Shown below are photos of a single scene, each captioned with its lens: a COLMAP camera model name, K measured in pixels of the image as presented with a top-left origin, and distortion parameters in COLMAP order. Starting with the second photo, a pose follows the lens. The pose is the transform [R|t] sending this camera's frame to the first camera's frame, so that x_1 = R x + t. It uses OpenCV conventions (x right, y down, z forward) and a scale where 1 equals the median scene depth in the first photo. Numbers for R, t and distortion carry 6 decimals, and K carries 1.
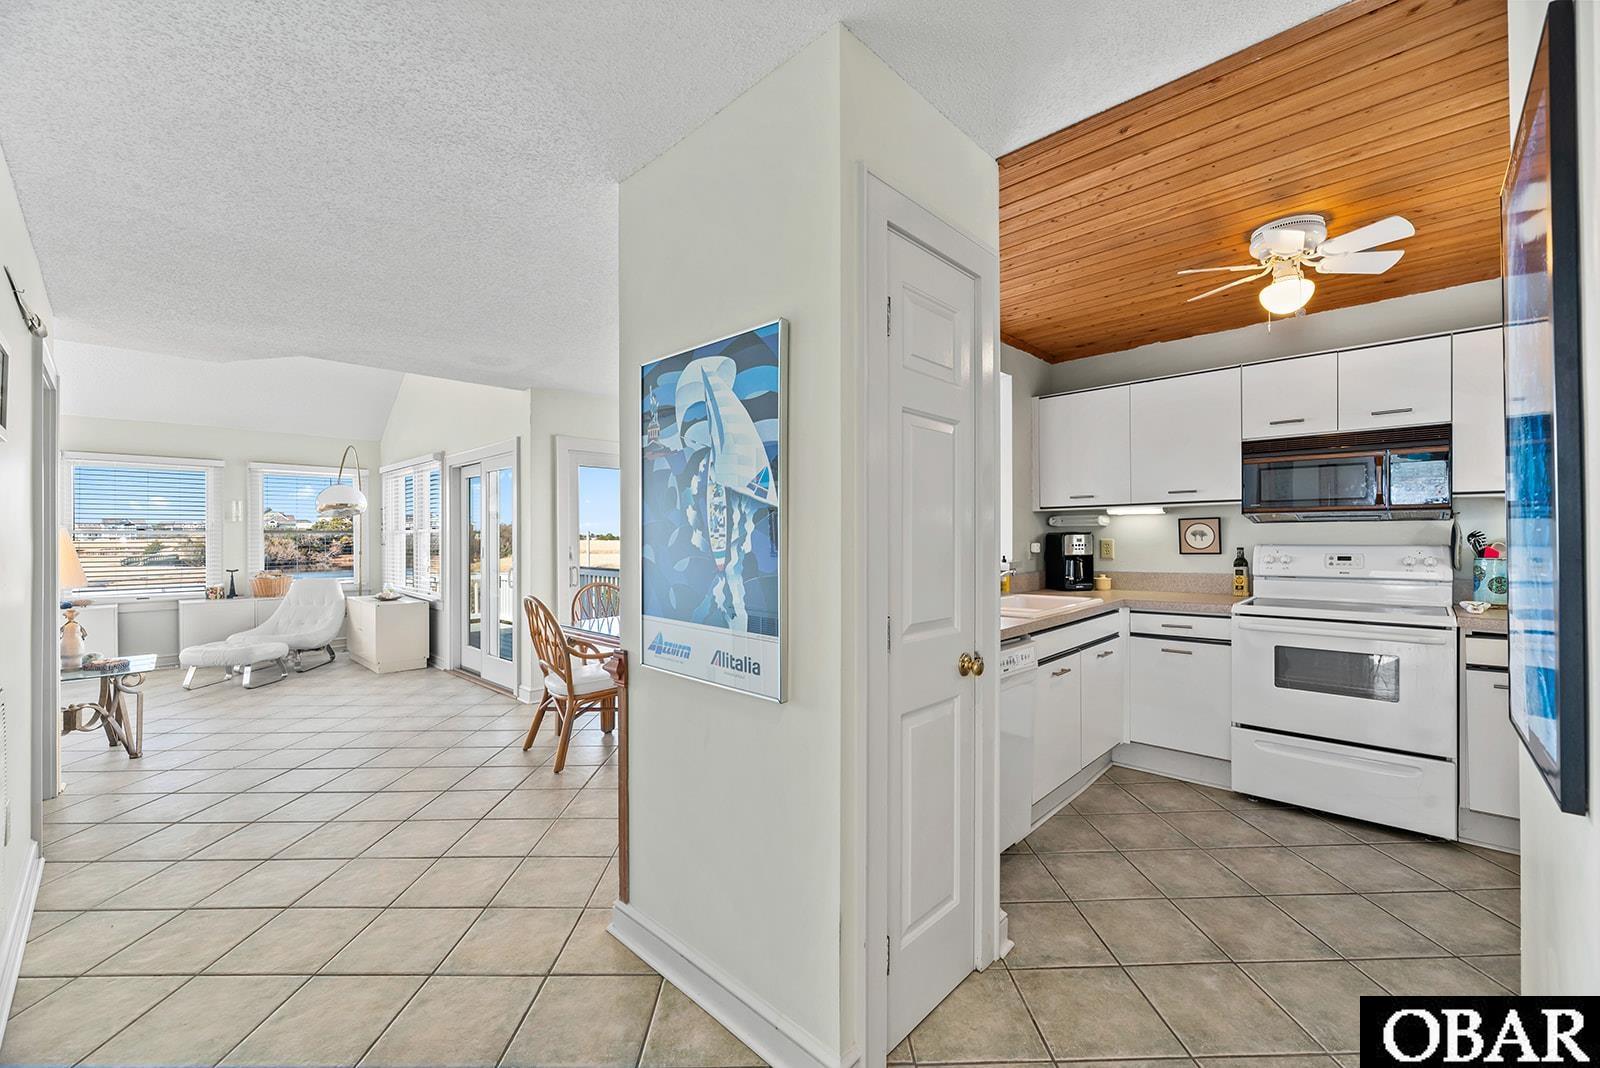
lens RADIAL K [[658.4, 0, 801.3], [0, 658.4, 534.3], [0, 0, 1]] dist [-0.004855, -0.000301]
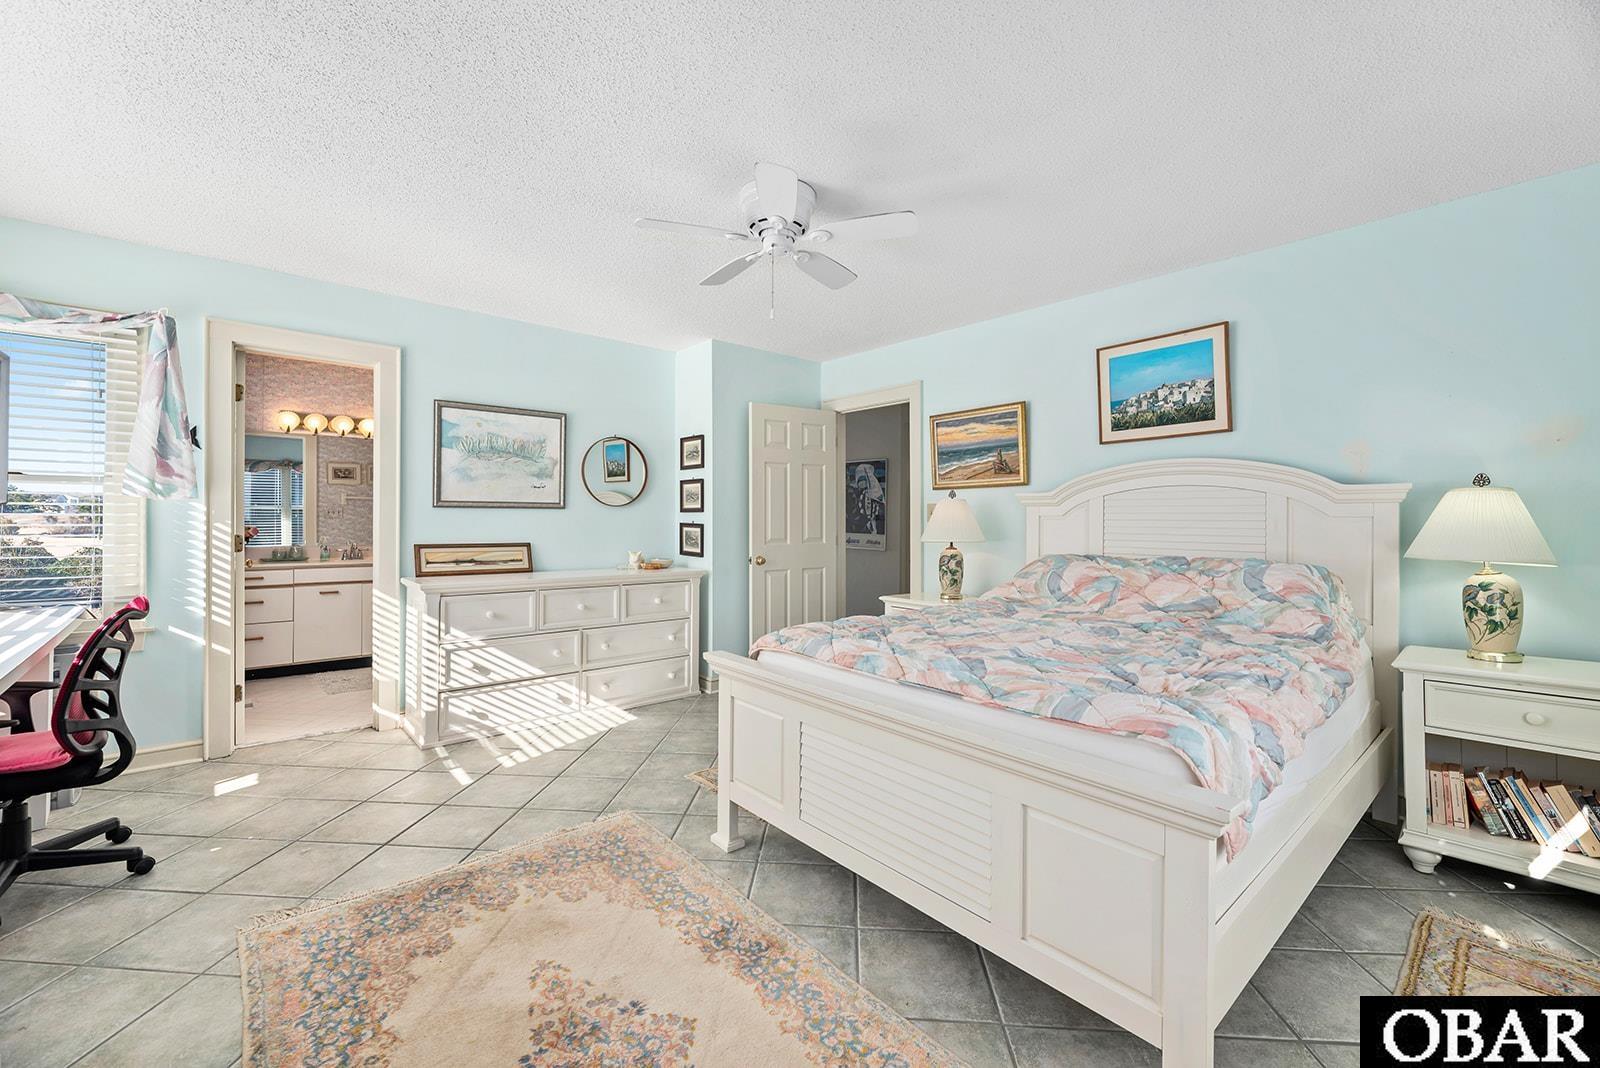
lens RADIAL K [[658.4, 0, 796.6], [0, 658.4, 519.7], [0, 0, 1]] dist [-0.004855, -0.000301]
pose [[0.996906, 0.008643, -0.078123, -0.001960], [-0.007869, 0.999917, 0.010219, 0.000165], [0.078204, -0.009573, 0.996891, -0.023420]]
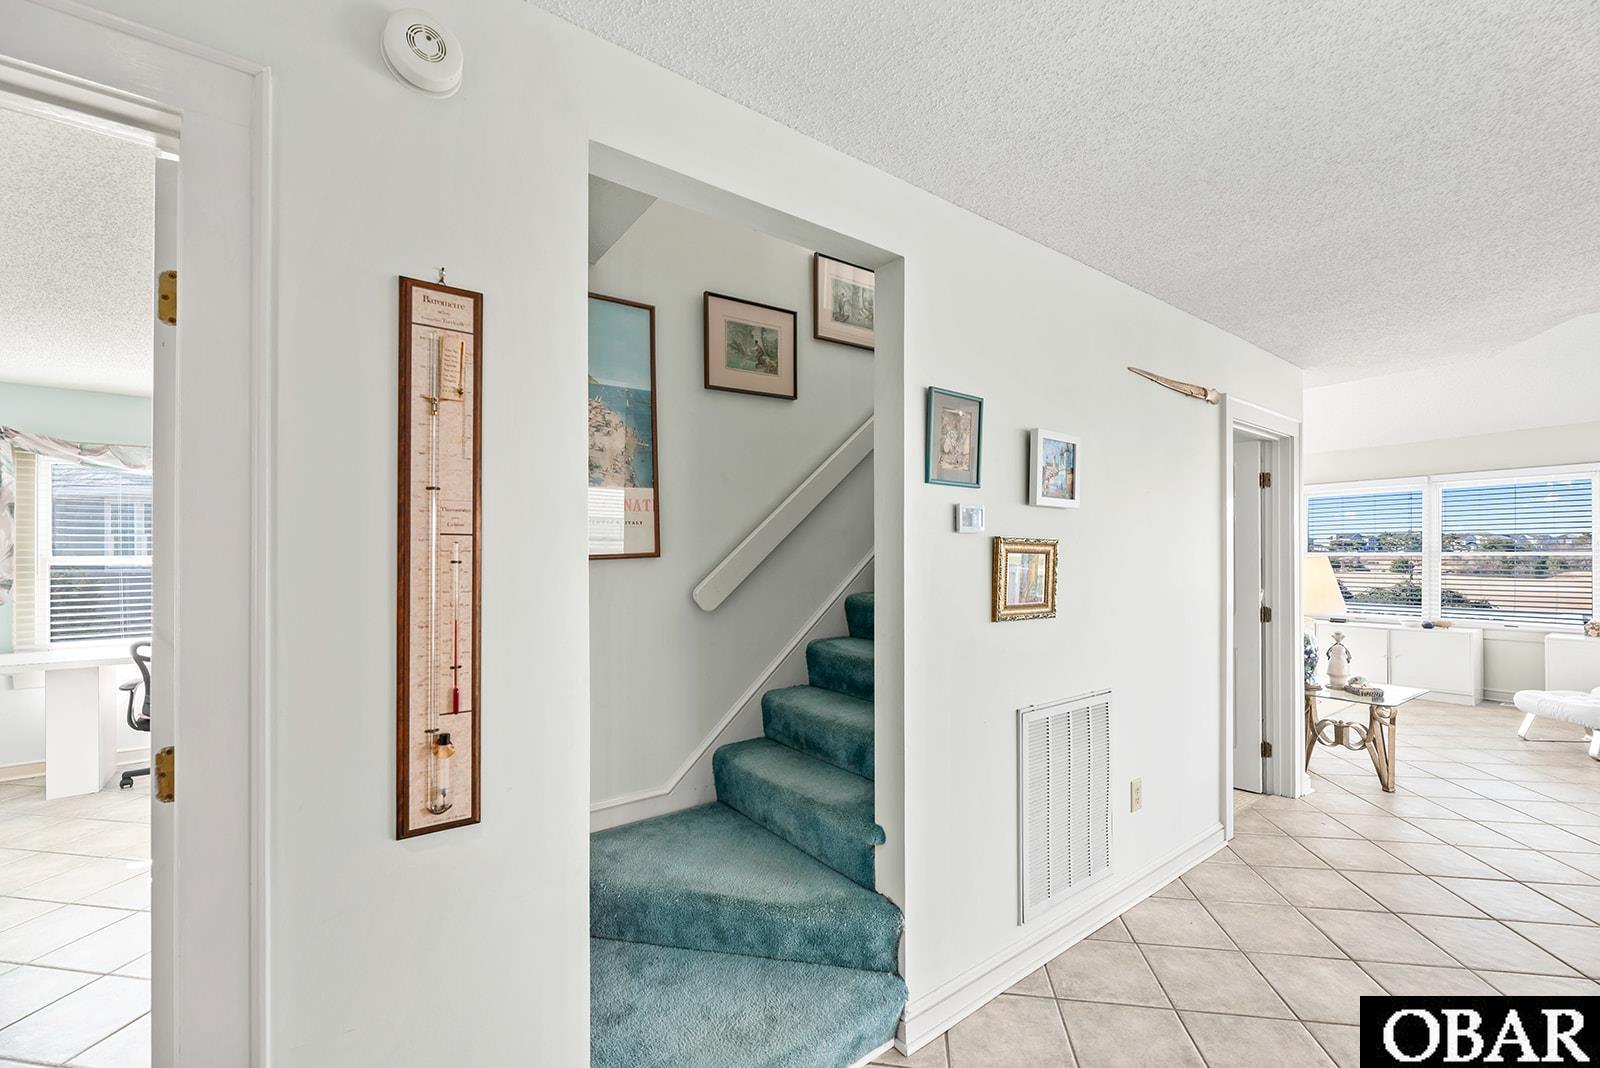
lens RADIAL K [[658.4, 0, 805.6], [0, 658.4, 551.2], [0, 0, 1]] dist [-0.004855, -0.000301]
pose [[-0.168974, 0.007329, -0.985593, 0.102012], [0.007837, 0.999951, 0.006092, -0.033507], [0.985589, -0.006694, -0.169024, 0.318269]]
